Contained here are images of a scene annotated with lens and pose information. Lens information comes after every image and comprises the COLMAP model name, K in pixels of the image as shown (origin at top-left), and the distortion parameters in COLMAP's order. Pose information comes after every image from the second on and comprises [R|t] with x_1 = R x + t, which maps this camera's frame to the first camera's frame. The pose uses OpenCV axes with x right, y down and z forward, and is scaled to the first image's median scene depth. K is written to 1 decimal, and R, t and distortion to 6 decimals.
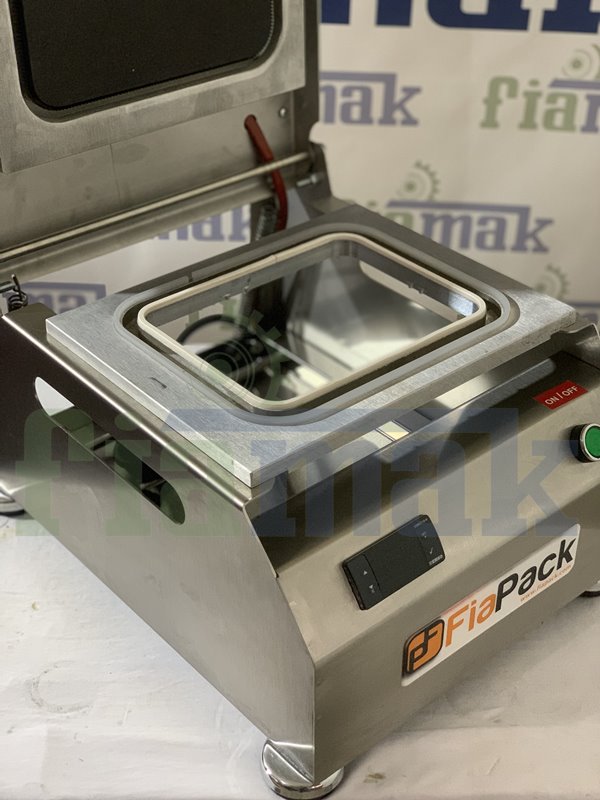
lens RADIAL K [[1212.5, 0, 294.1], [0, 1212.5, 398.7], [0, 0, 1]] dist [0.130753, -0.611718]
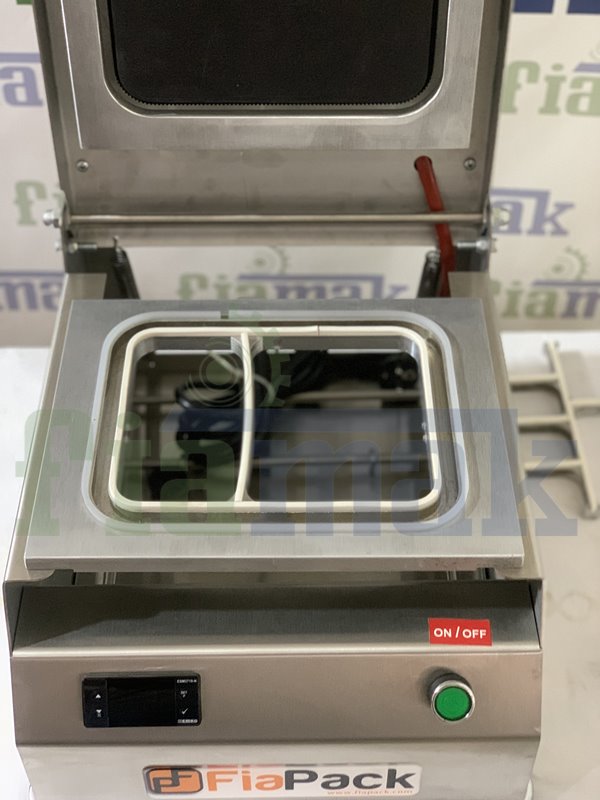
lens RADIAL K [[1212.5, 0, 294.1], [0, 1212.5, 398.7], [0, 0, 1]] dist [0.130753, -0.611718]
pose [[0.765604, 0.463644, -0.445965, 0.437549], [-0.361489, 0.883493, 0.297935, -0.364143], [0.532143, -0.066889, 0.844008, 0.220299]]
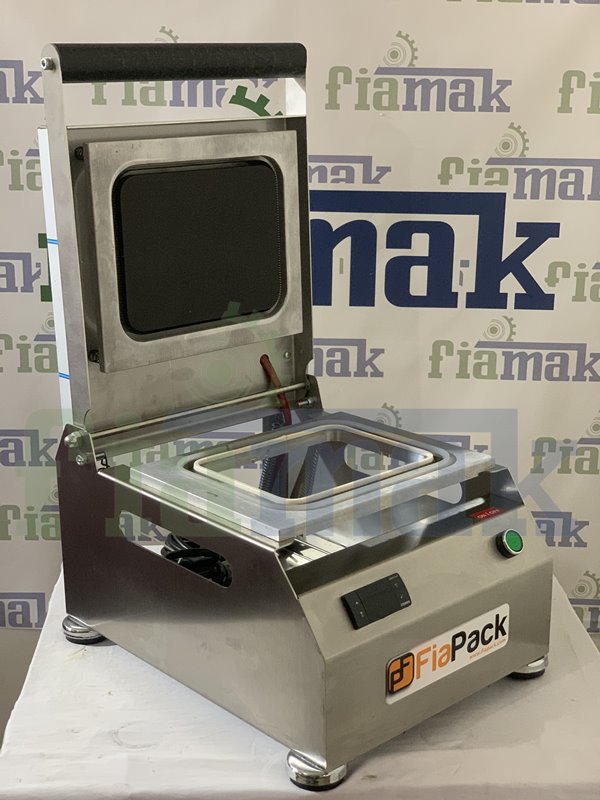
lens RADIAL K [[1218.5, 0, 302.5], [0, 1218.5, 397.2], [0, 0, 1]] dist [0.140328, -0.711835]
pose [[0.999516, -0.017379, 0.025820, -0.034754], [0.024662, 0.948308, -0.316393, 0.317806], [-0.018986, 0.316877, 0.948277, -0.407419]]
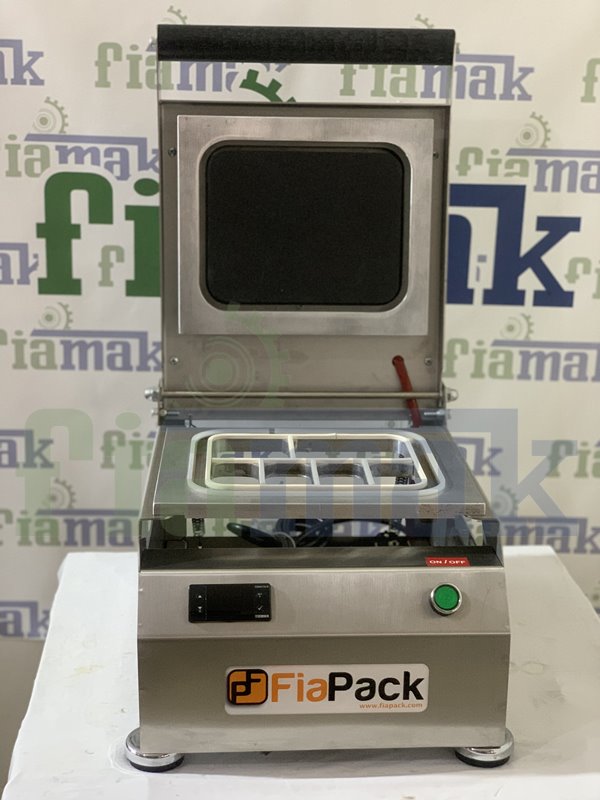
lens RADIAL K [[1215.0, 0, 299.7], [0, 1215.0, 401.2], [0, 0, 1]] dist [0.150077, -0.743333]
pose [[0.795789, 0.177732, -0.578905, 0.797798], [-0.356370, 0.910349, -0.210392, 0.164974], [0.489612, 0.373731, 0.787785, -0.129443]]
